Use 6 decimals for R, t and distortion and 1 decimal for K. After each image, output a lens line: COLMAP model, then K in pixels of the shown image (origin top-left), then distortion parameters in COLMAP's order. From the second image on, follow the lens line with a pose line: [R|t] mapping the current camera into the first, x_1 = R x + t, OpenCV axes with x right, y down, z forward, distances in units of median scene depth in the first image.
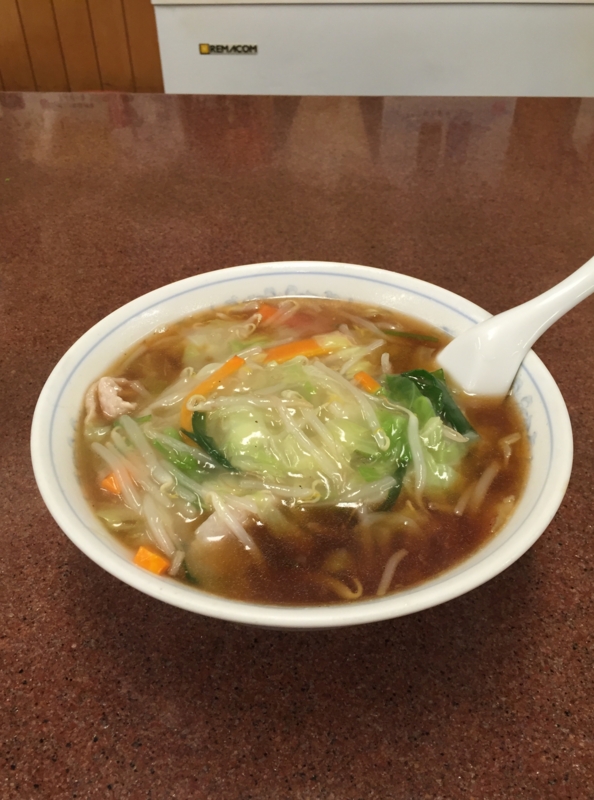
lens RADIAL K [[687.1, 0, 297.0], [0, 687.1, 400.0], [0, 0, 1]] dist [0.058624, -0.101266]
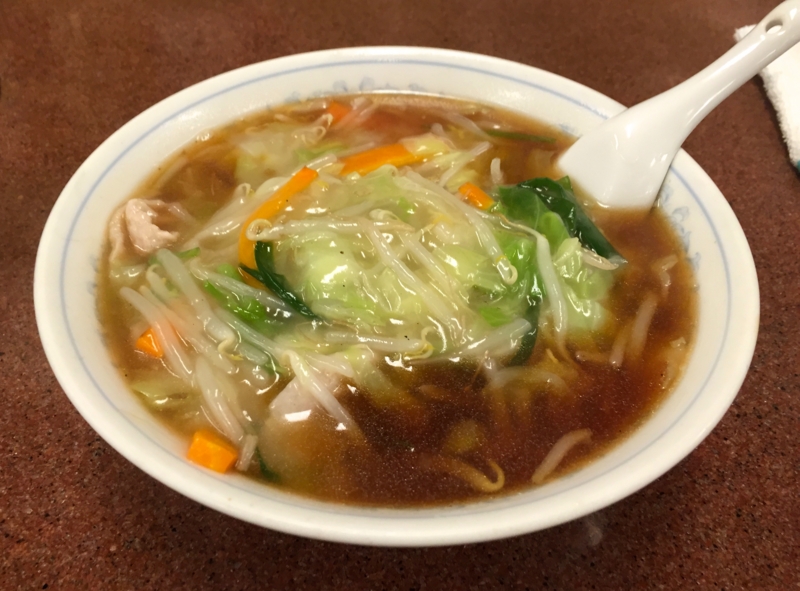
lens RADIAL K [[687.1, 0, 378.8], [0, 687.1, 268.4], [0, 0, 1]] dist [0.058624, -0.101266]
pose [[0.997760, -0.035340, 0.056803, -0.059013], [0.031306, 0.997027, 0.070400, -0.002671], [-0.059122, -0.068464, 0.995900, 0.234802]]
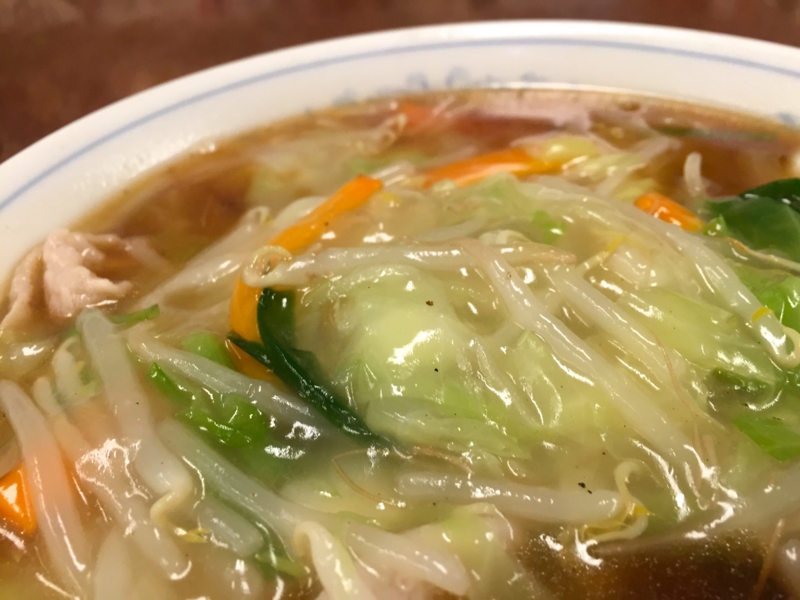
lens RADIAL K [[673.9, 0, 400.0], [0, 673.9, 300.0], [0, 0, 1]] dist [0.038780, -0.001554]
pose [[0.998882, -0.045793, -0.011746, -0.067034], [0.045053, 0.997357, -0.056999, 0.047491], [0.014325, 0.056406, 0.998305, 0.611295]]
